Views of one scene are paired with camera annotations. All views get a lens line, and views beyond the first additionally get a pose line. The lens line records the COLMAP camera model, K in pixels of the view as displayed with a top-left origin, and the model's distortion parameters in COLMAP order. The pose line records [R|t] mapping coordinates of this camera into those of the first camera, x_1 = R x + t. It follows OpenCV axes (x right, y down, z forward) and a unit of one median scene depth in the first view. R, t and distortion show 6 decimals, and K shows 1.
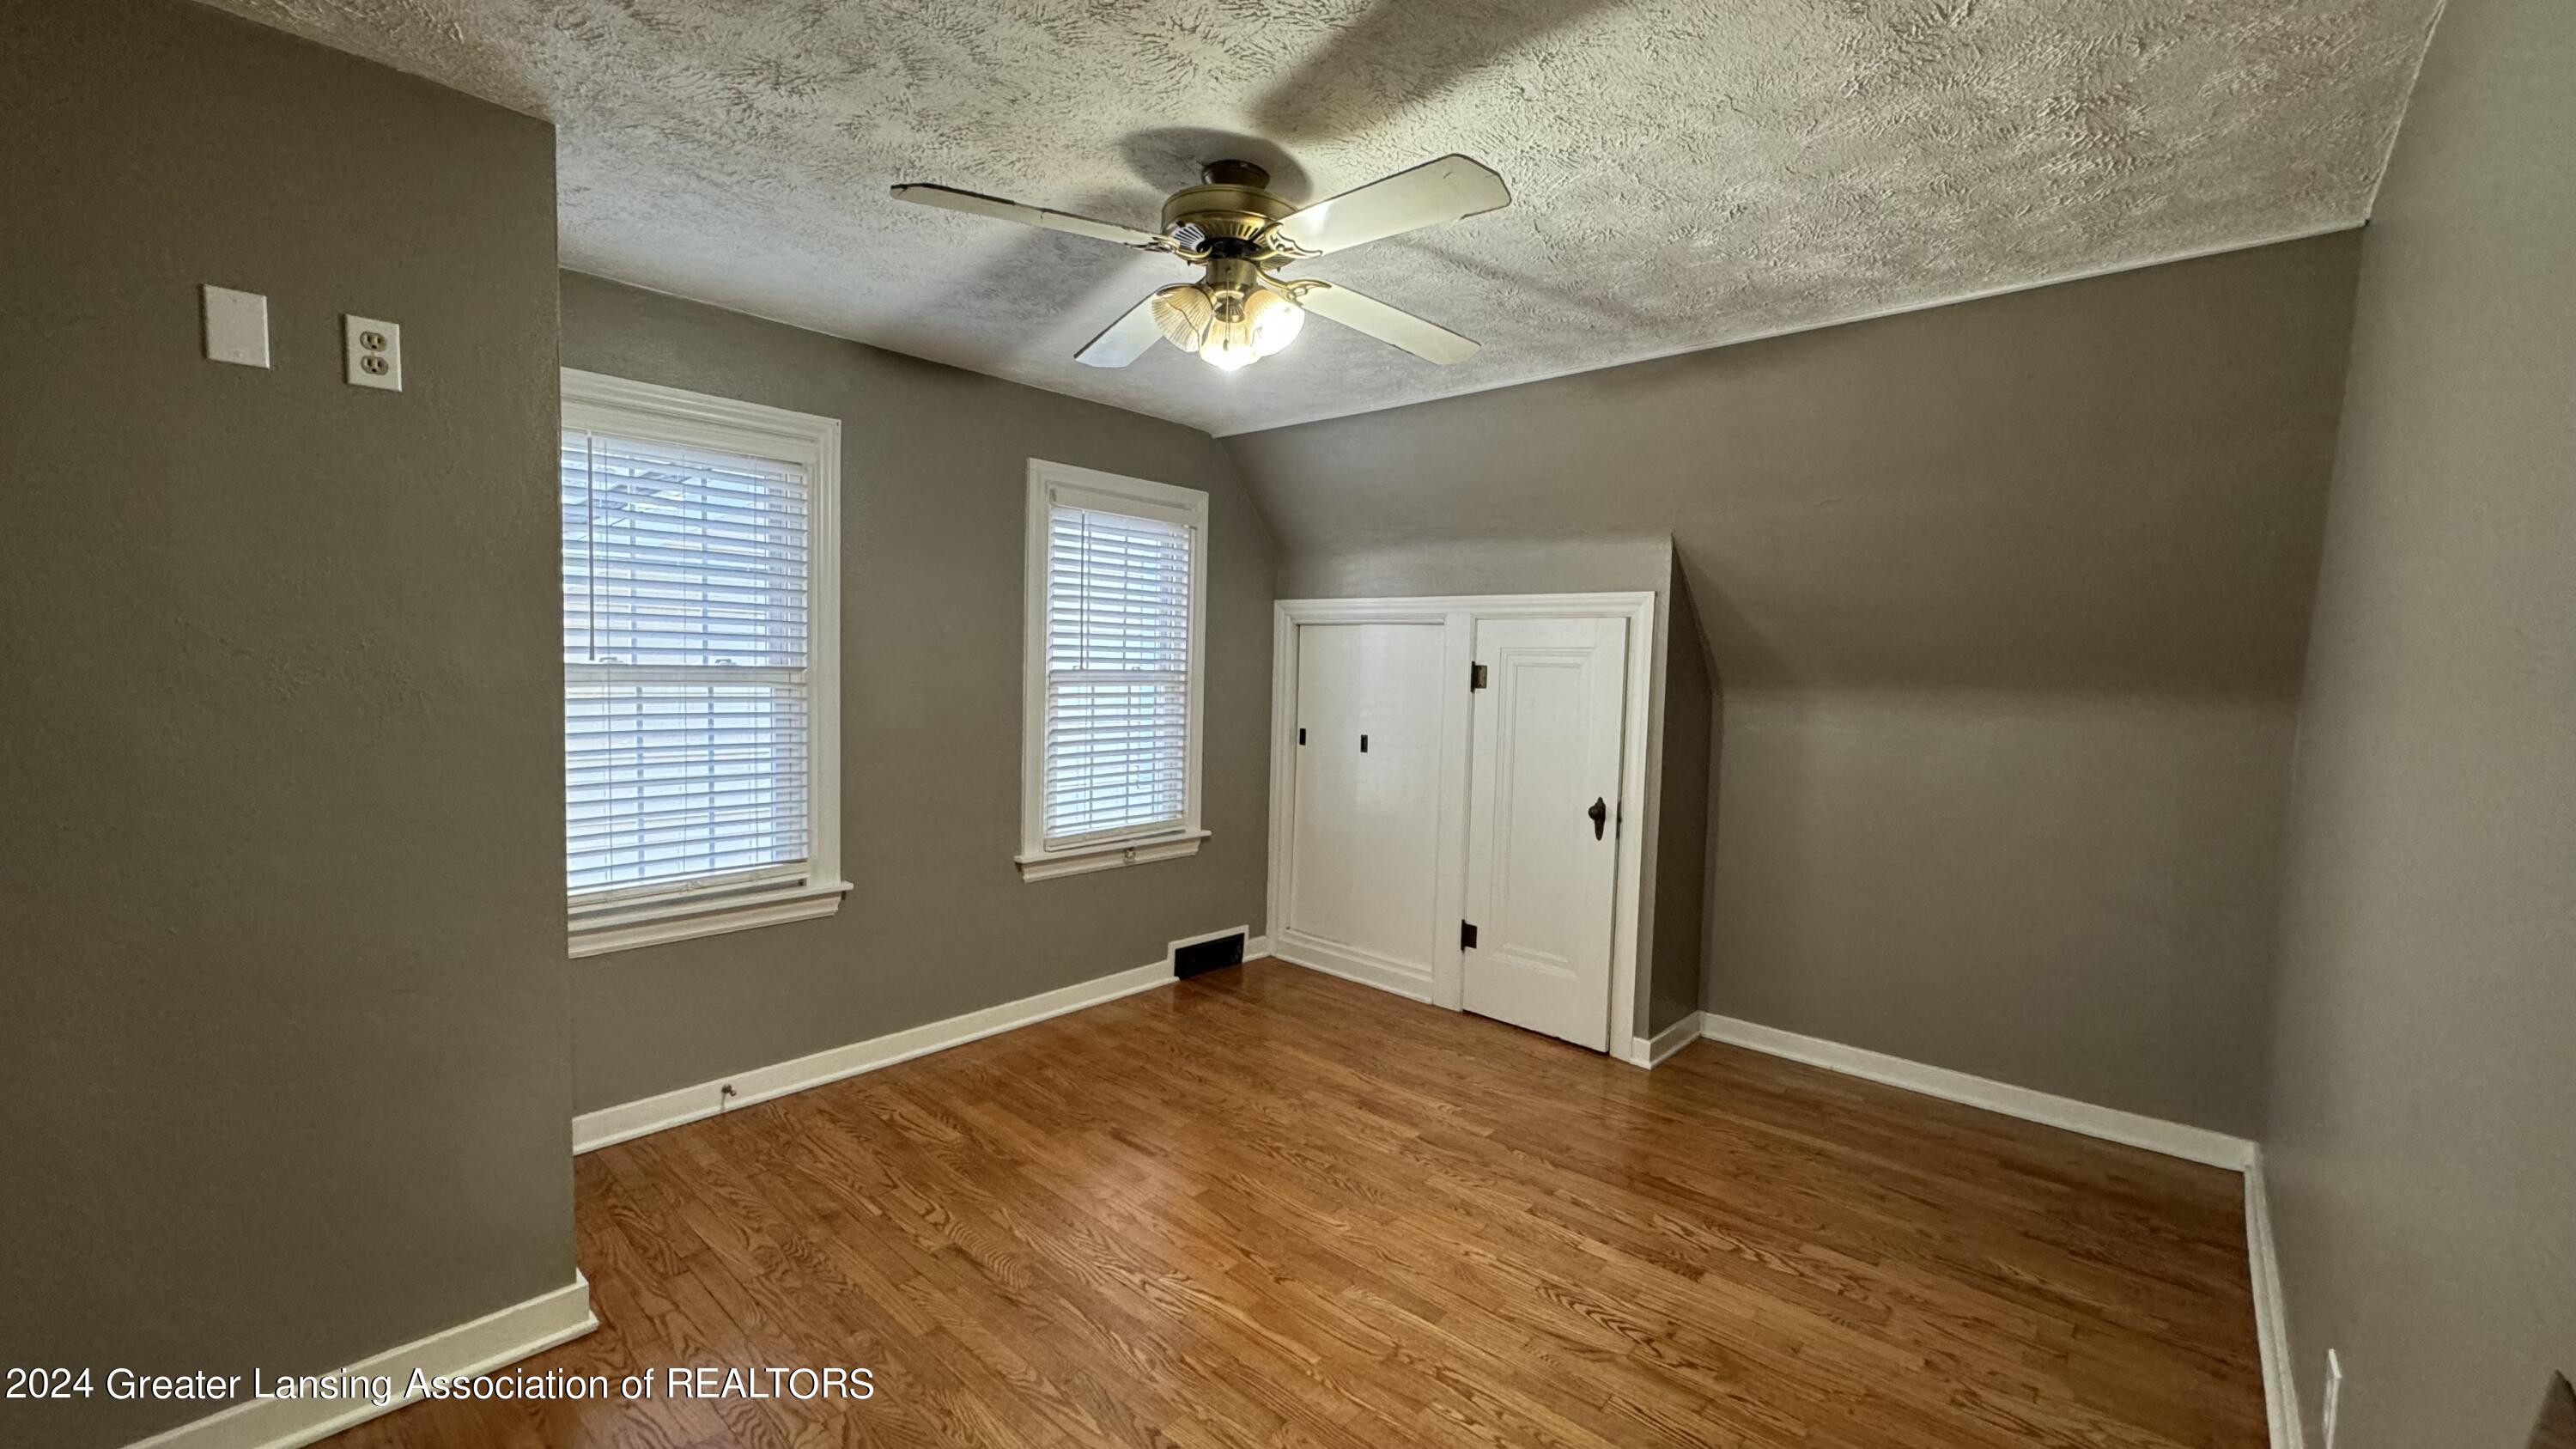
lens RADIAL K [[1020.3, 0, 1290.8], [0, 1020.3, 720.6], [0, 0, 1]] dist [-0.003422, 0.000487]
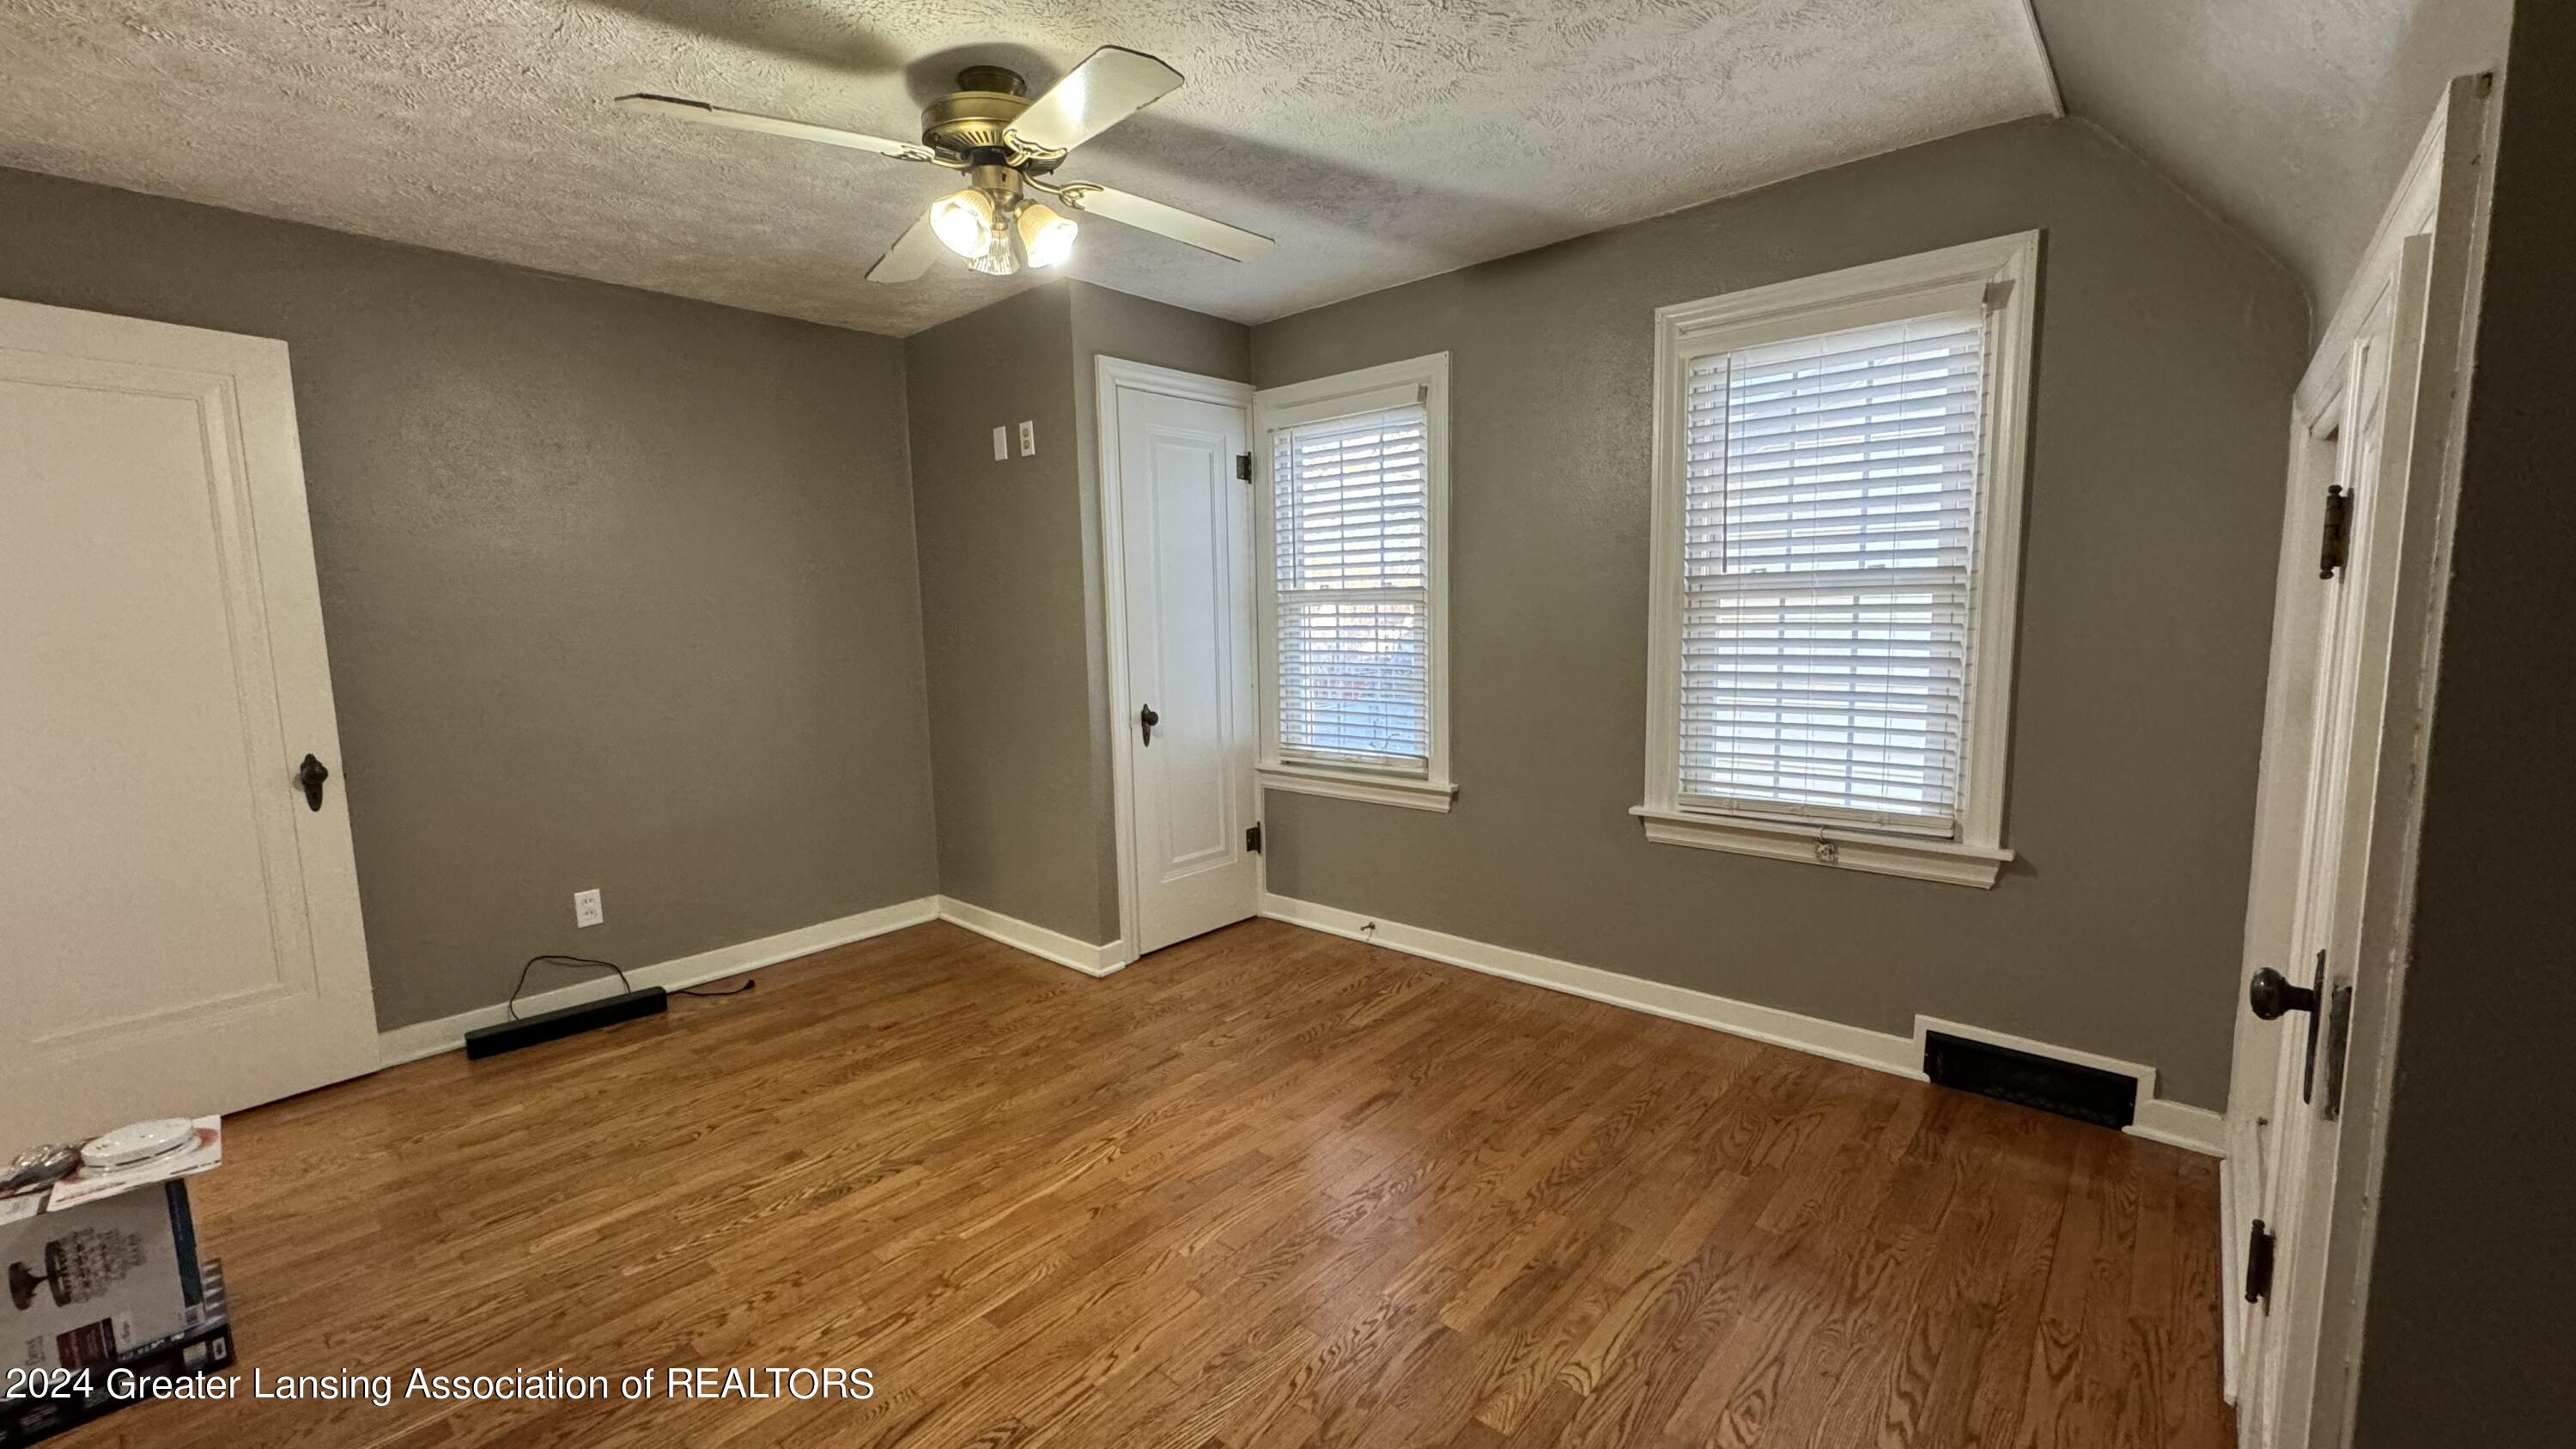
lens RADIAL K [[1020.3, 0, 1276.4], [0, 1020.3, 716.6], [0, 0, 1]] dist [-0.003422, 0.000487]
pose [[0.001297, 0.085143, -0.996368, 0.624482], [-0.034291, 0.995787, 0.085049, 0.001084], [0.999411, 0.034056, 0.004211, 0.797681]]
